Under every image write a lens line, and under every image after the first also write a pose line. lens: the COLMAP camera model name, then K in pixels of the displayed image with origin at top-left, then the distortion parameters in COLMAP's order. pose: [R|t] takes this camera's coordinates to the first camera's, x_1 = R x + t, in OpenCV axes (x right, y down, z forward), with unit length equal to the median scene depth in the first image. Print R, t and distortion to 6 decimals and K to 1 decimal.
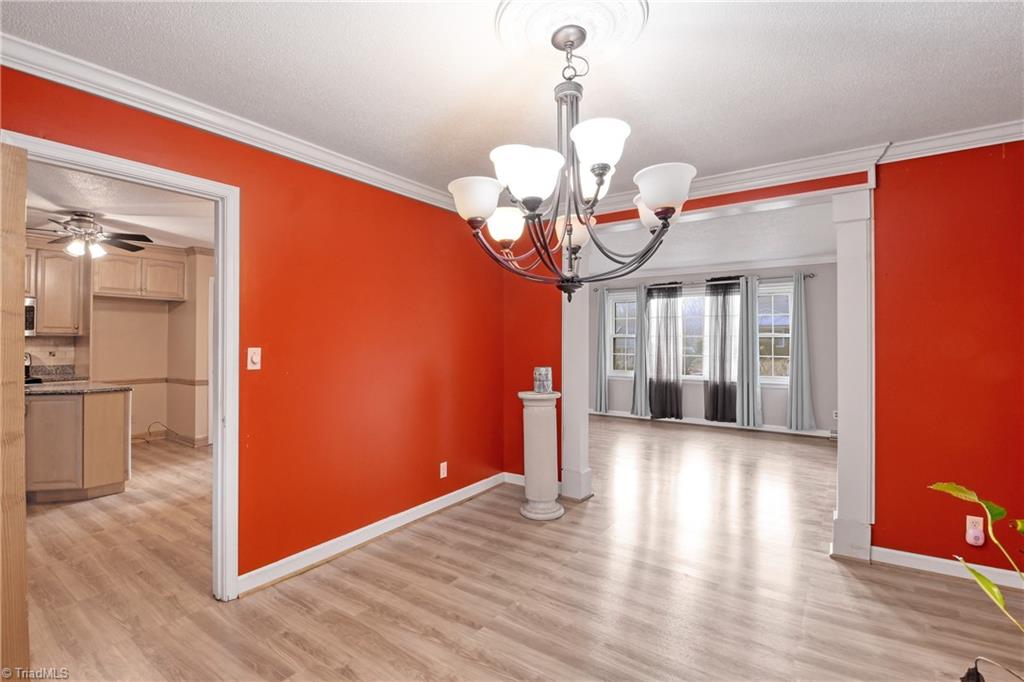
lens RADIAL K [[478.5, 0, 513.8], [0, 478.5, 338.7], [0, 0, 1]] dist [0.018827, -0.028877]
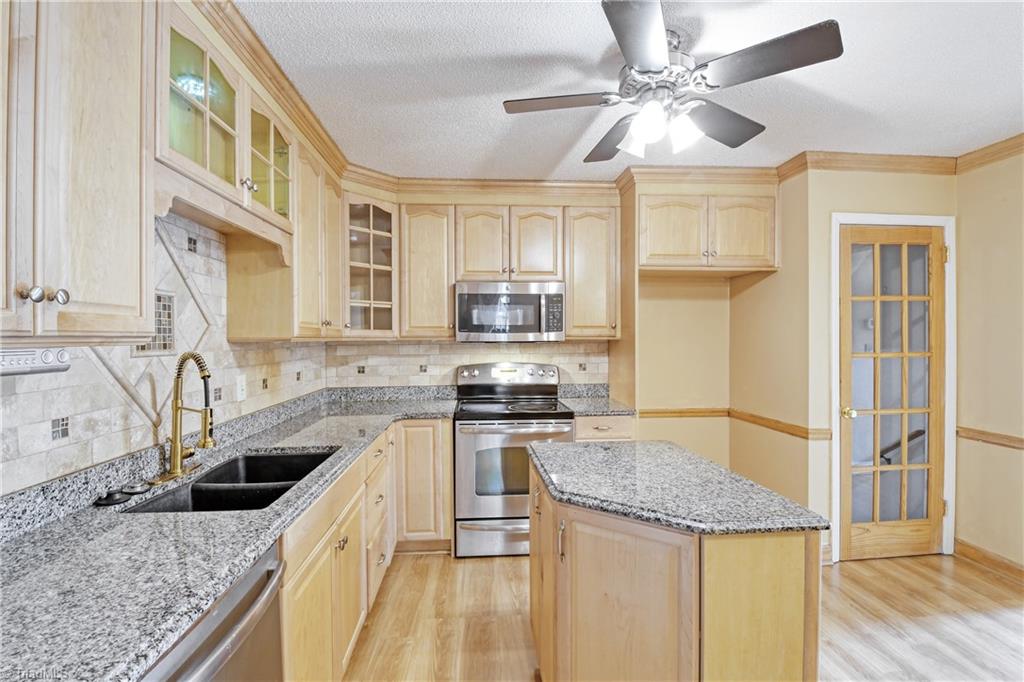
lens RADIAL K [[458.5, 0, 501.0], [0, 458.5, 341.0], [0, 0, 1]] dist [-0.026229, -0.000241]
pose [[0.618492, -0.004334, -0.785779, -0.547043], [0.011284, 0.999931, 0.003366, -0.008137], [0.785710, -0.010949, 0.618498, 0.520863]]
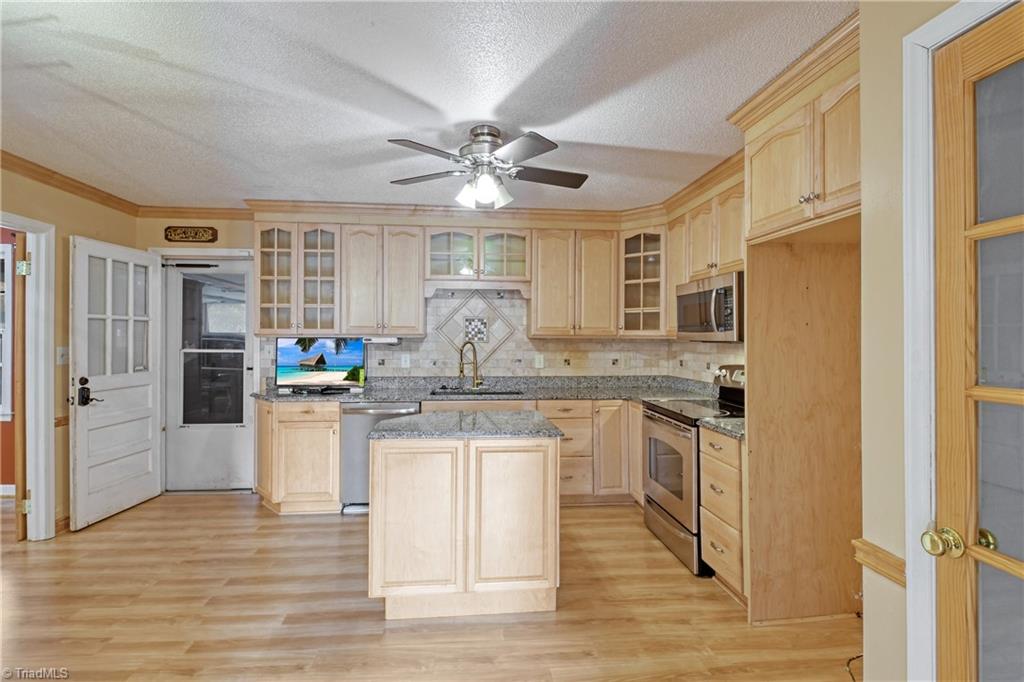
lens RADIAL K [[478.5, 0, 513.8], [0, 478.5, 338.7], [0, 0, 1]] dist [0.018827, -0.028877]
pose [[-0.759702, -0.007226, -0.650231, -0.437666], [-0.007229, 0.999970, -0.002668, -0.004832], [0.650231, 0.002674, -0.759732, 1.182203]]
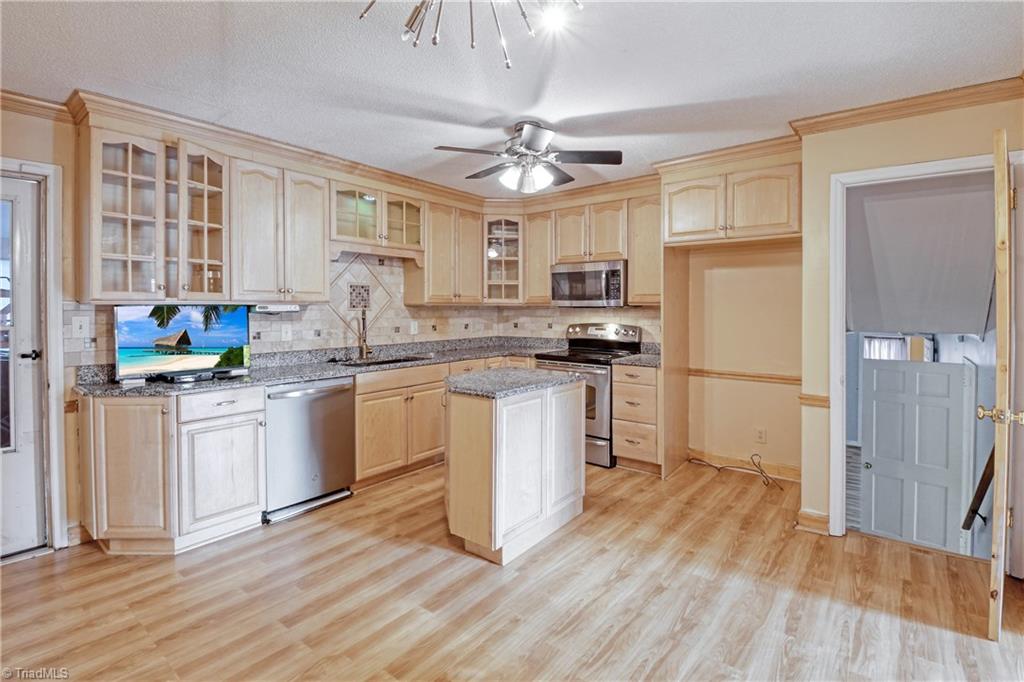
lens RADIAL K [[476.1, 0, 513.6], [0, 476.1, 312.9], [0, 0, 1]] dist [0.018943, -0.023949]
pose [[-0.062219, 0.005227, -0.998049, -0.172027], [0.002690, 0.999984, 0.005070, 0.000762], [0.998059, -0.002369, -0.062232, 0.817368]]
